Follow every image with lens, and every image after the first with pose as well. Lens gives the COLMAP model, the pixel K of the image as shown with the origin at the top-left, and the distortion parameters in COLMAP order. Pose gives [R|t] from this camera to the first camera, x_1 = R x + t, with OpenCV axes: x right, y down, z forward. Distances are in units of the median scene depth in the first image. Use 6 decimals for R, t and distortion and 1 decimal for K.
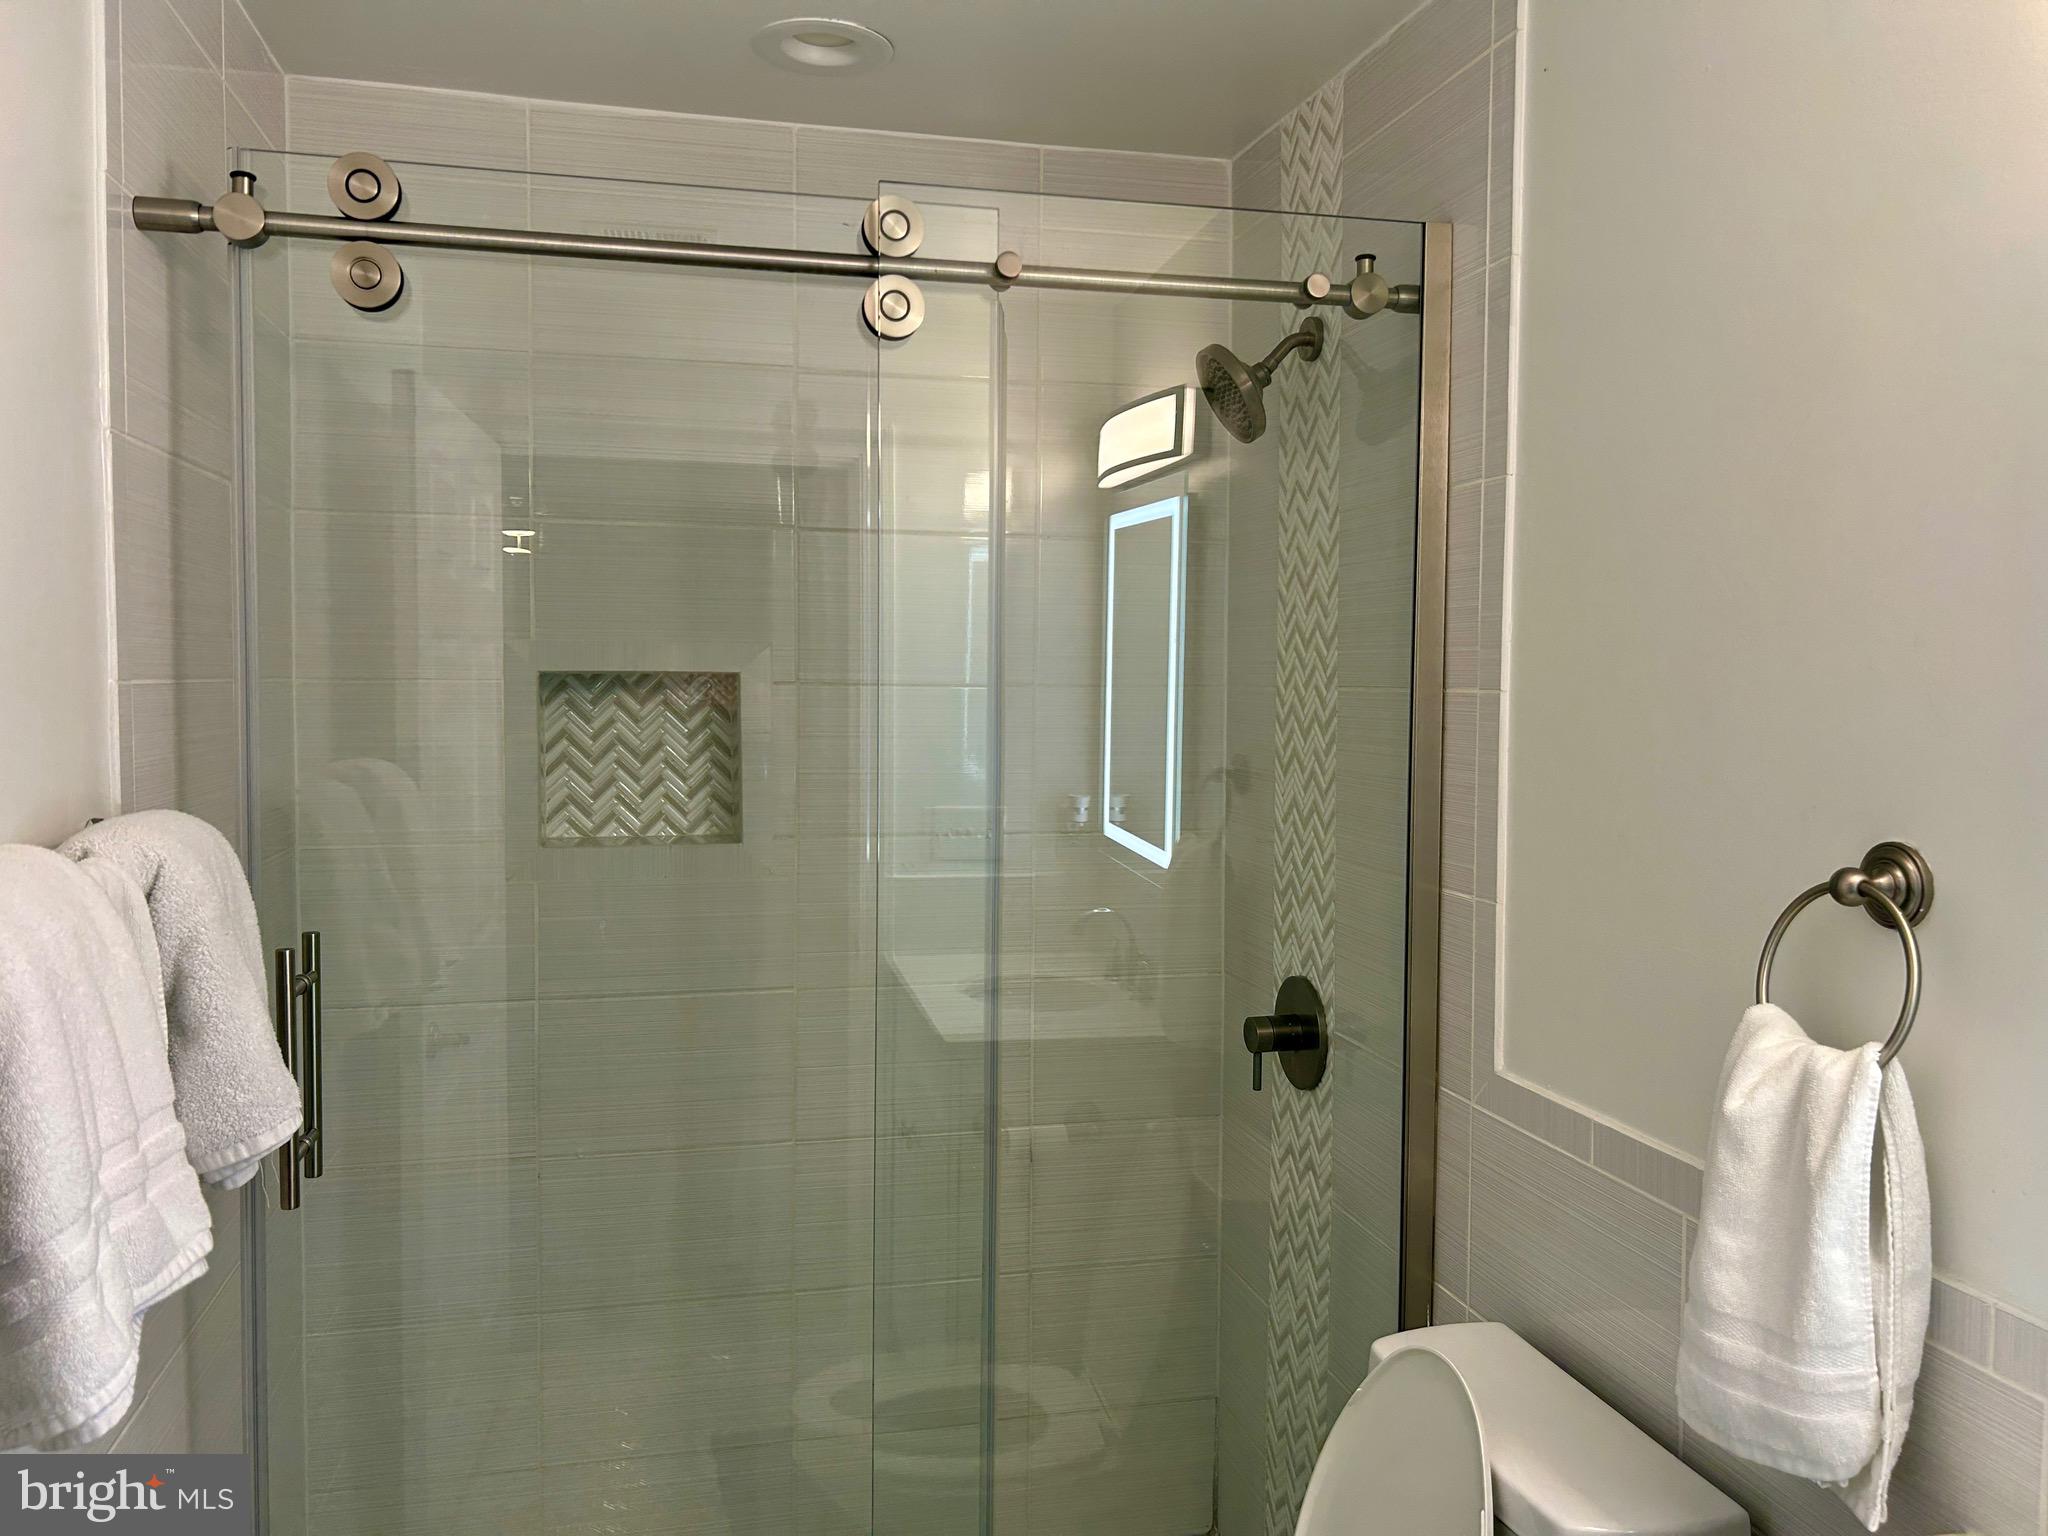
lens RADIAL K [[1547.7, 0, 1011.9], [0, 1547.7, 757.7], [0, 0, 1]] dist [0.052438, -0.060398]
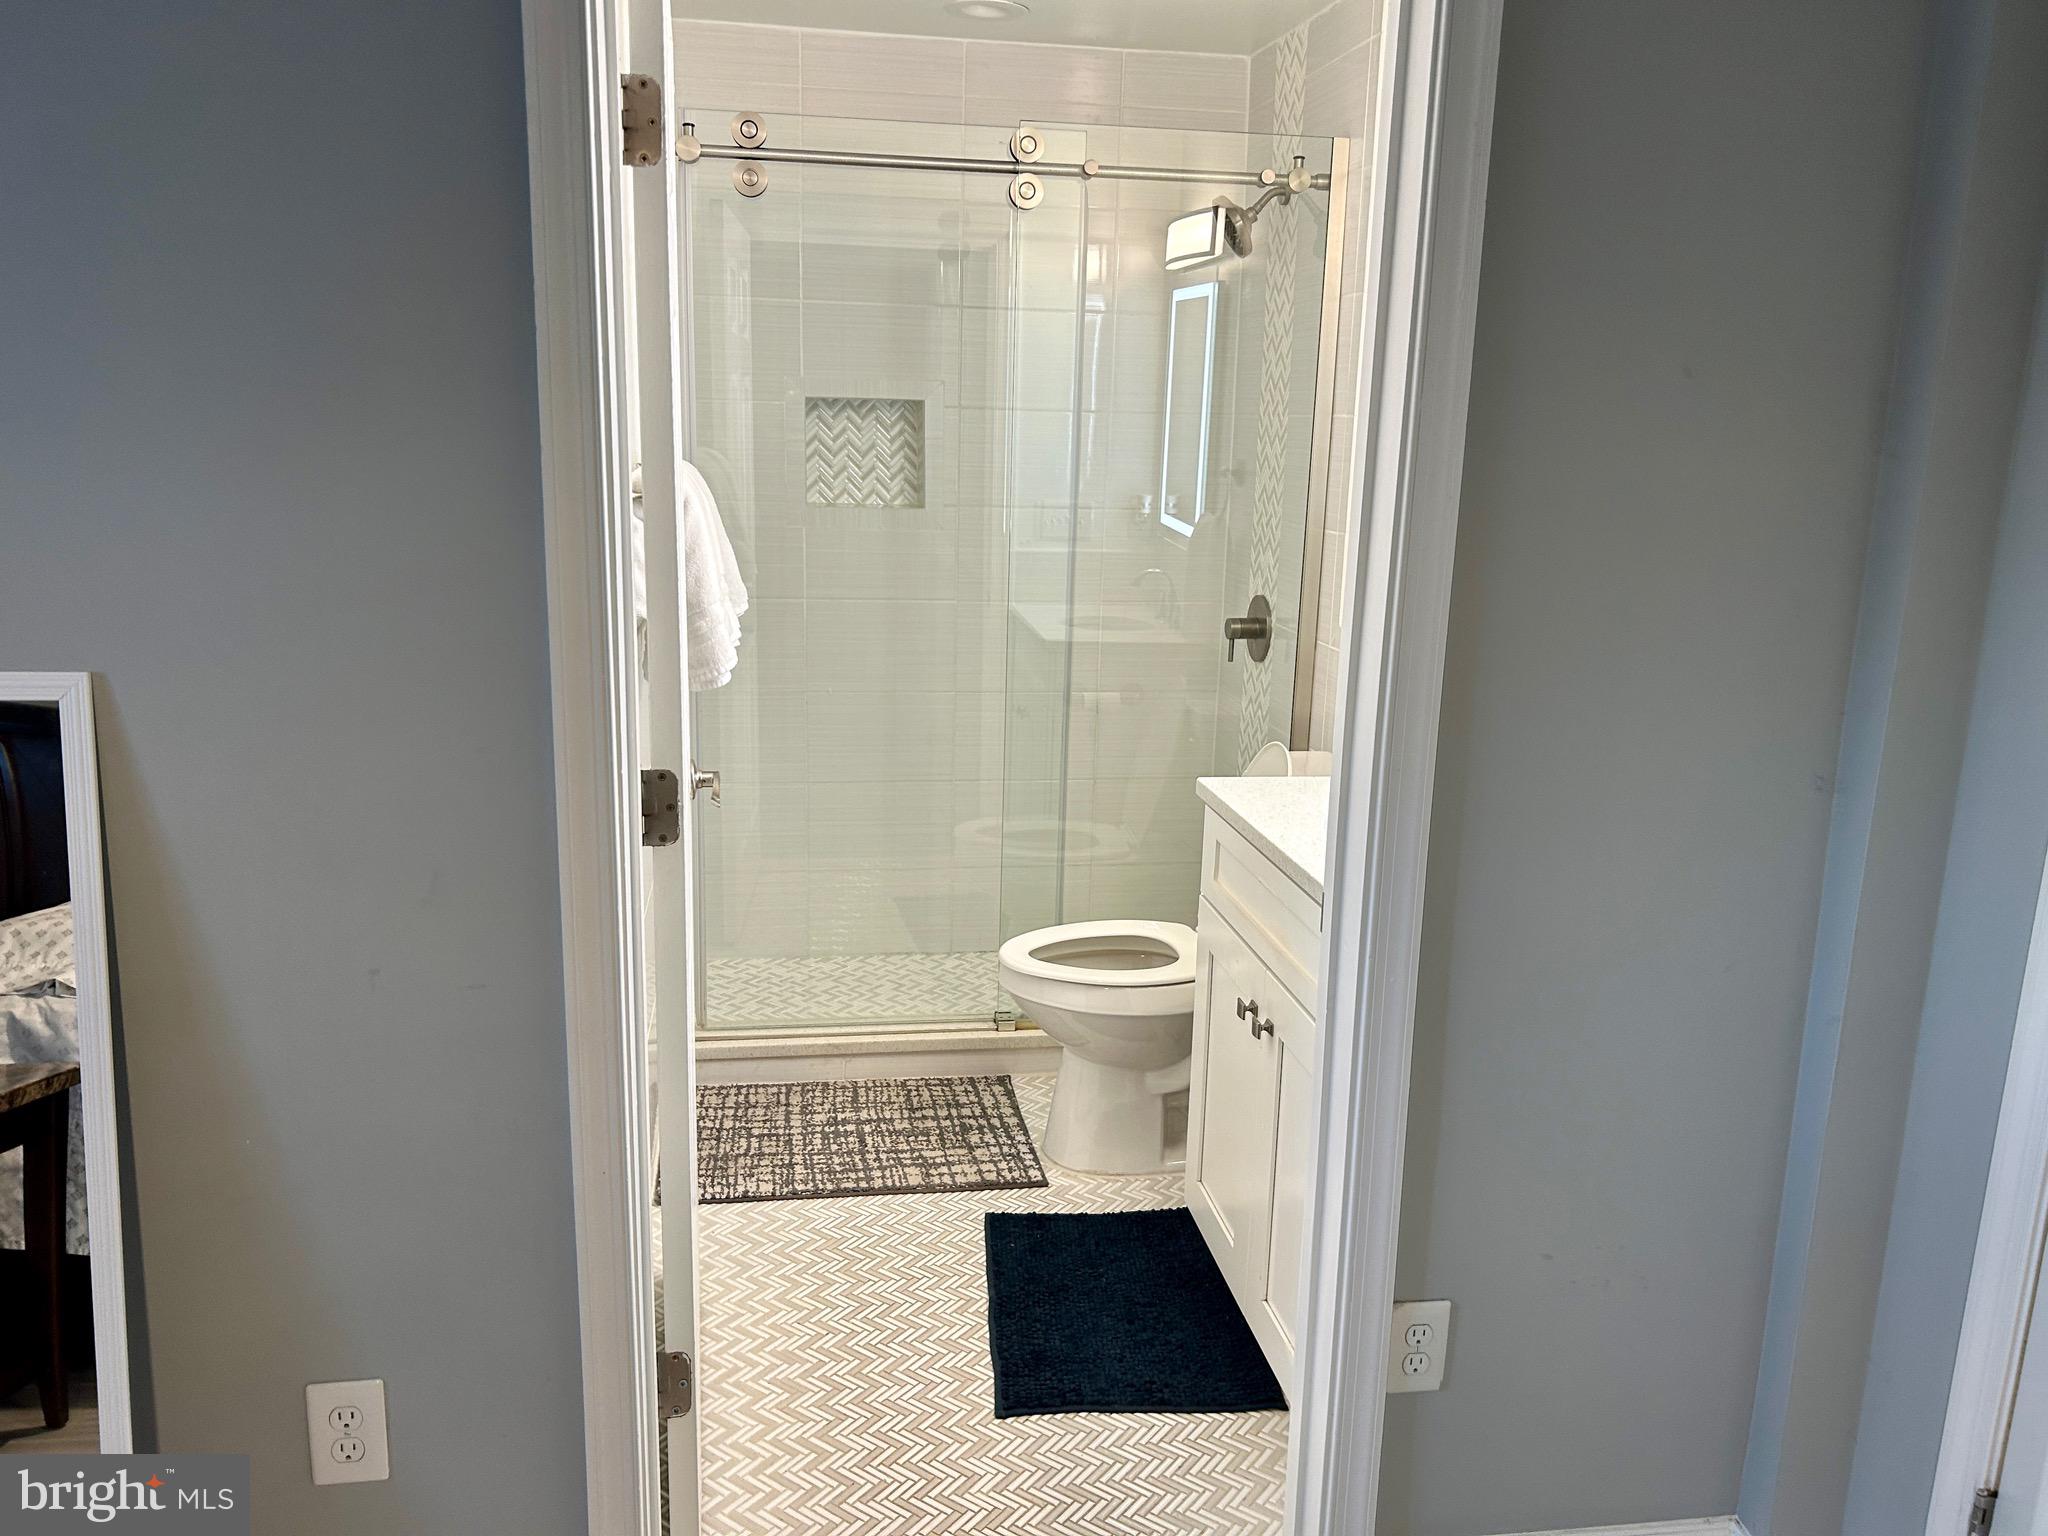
lens RADIAL K [[1547.7, 0, 1007.5], [0, 1547.7, 774.3], [0, 0, 1]] dist [0.052438, -0.060398]
pose [[0.996883, 0.034269, -0.071061, 0.041487], [-0.021444, 0.984519, 0.173959, 0.049029], [0.075922, -0.171893, 0.982186, -0.695688]]
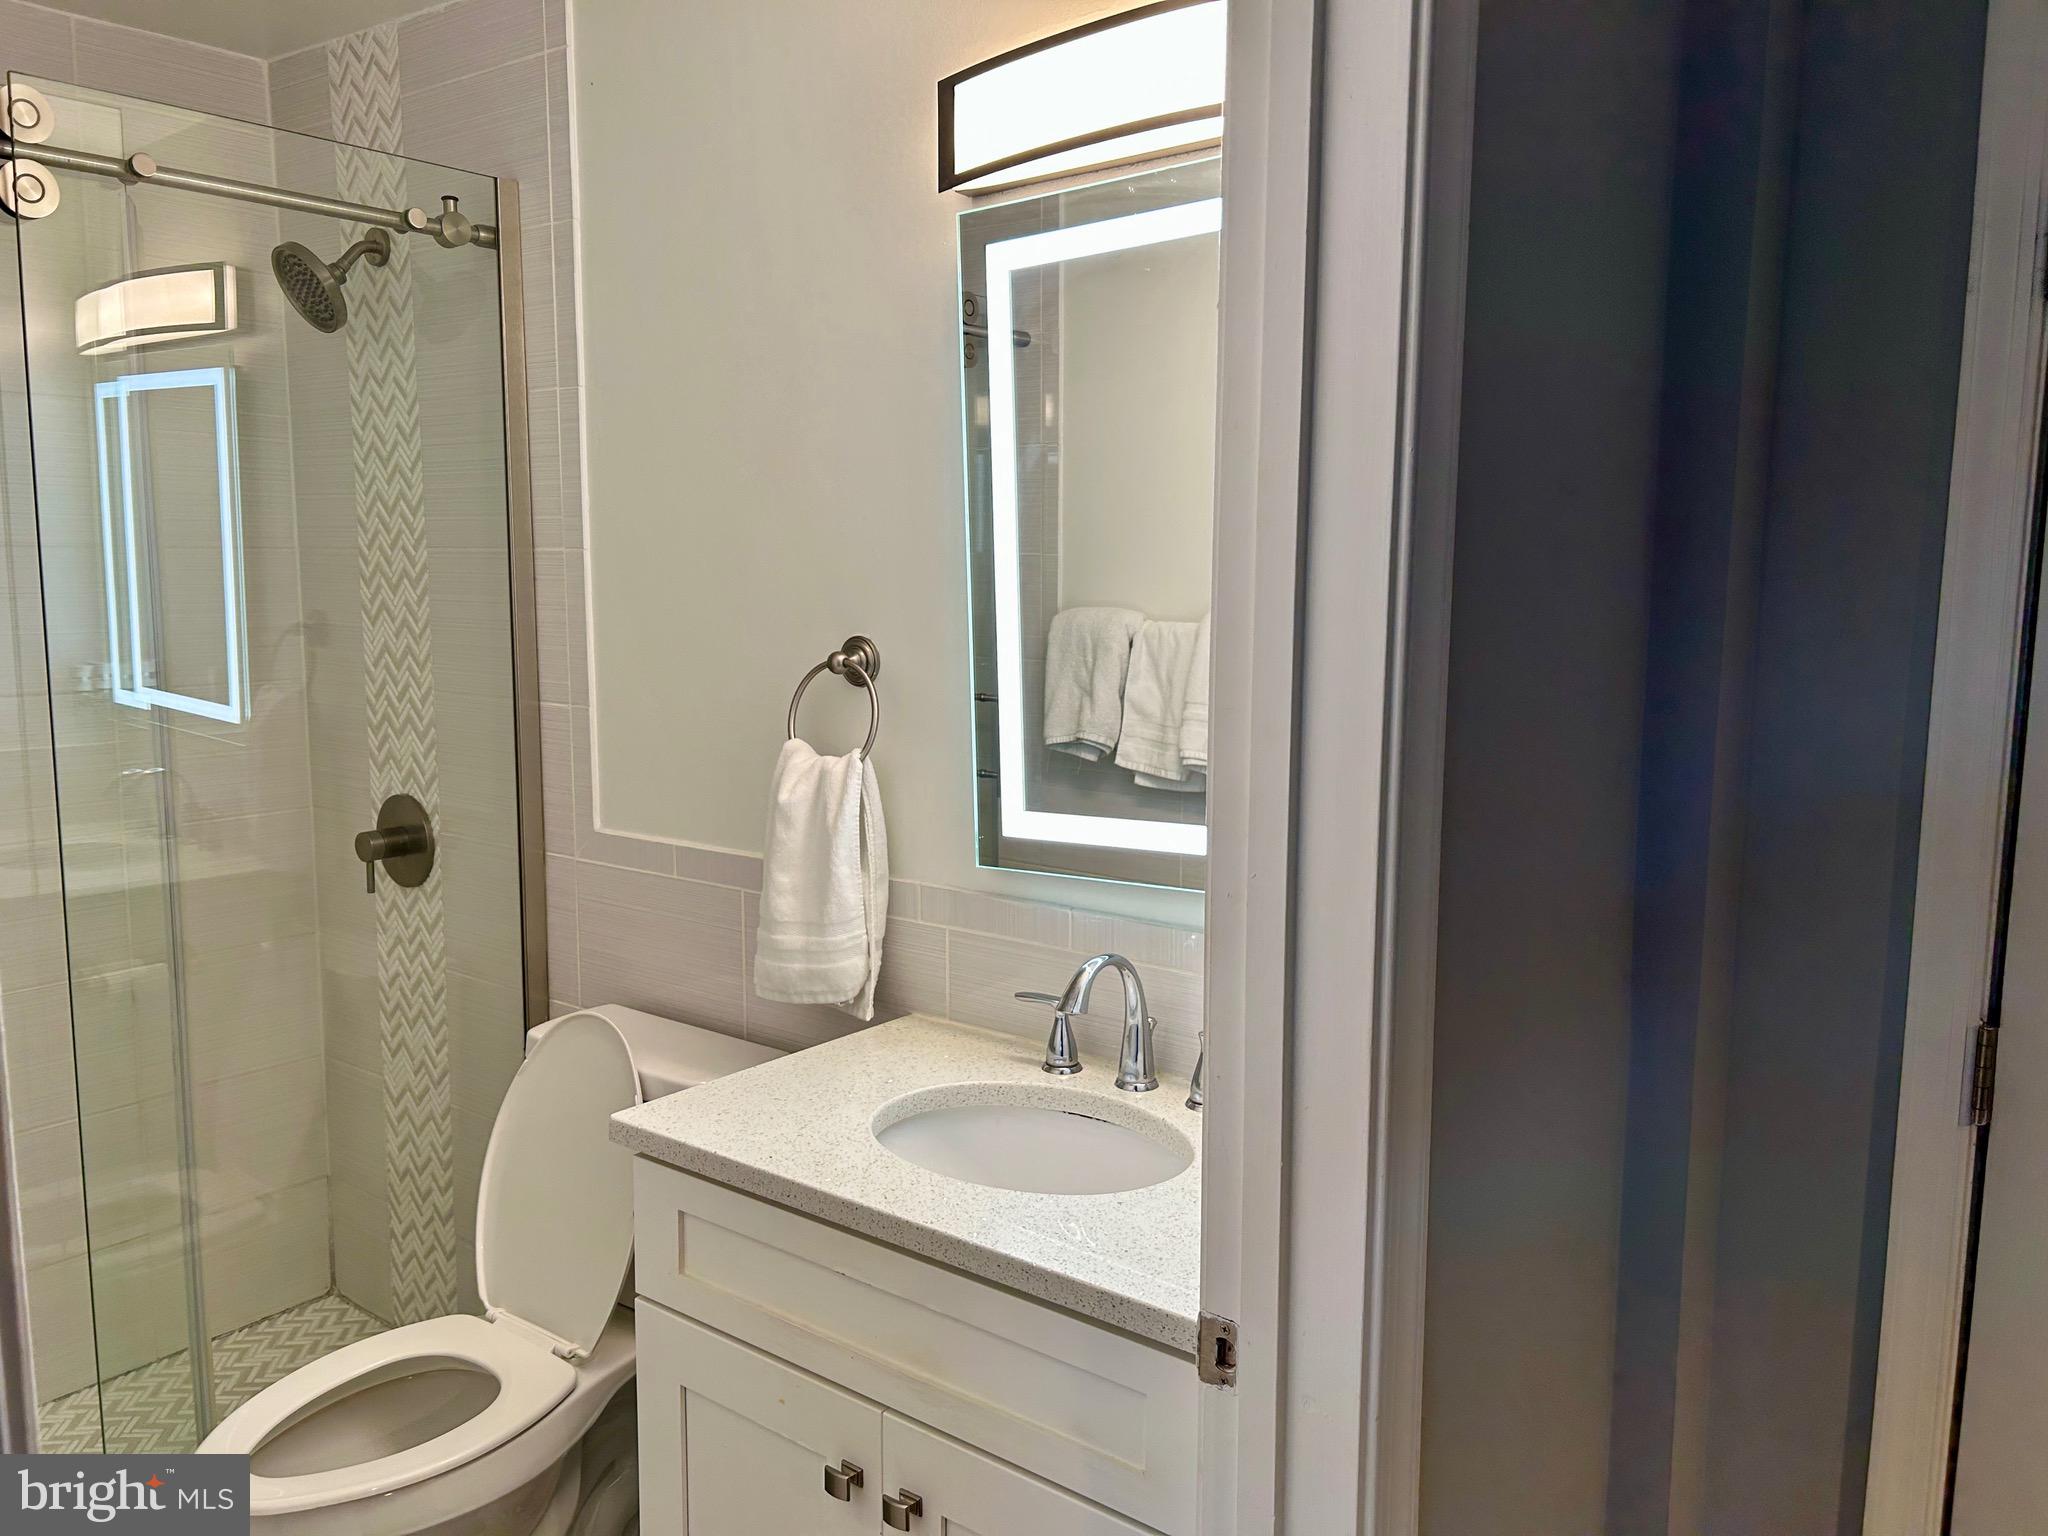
lens RADIAL K [[1547.7, 0, 1003.5], [0, 1547.7, 763.9], [0, 0, 1]] dist [0.052438, -0.060398]
pose [[0.784193, -0.084634, 0.614718, -0.190263], [0.032286, 0.994878, 0.095787, 0.018945], [-0.619677, -0.055268, 0.782909, -0.225920]]
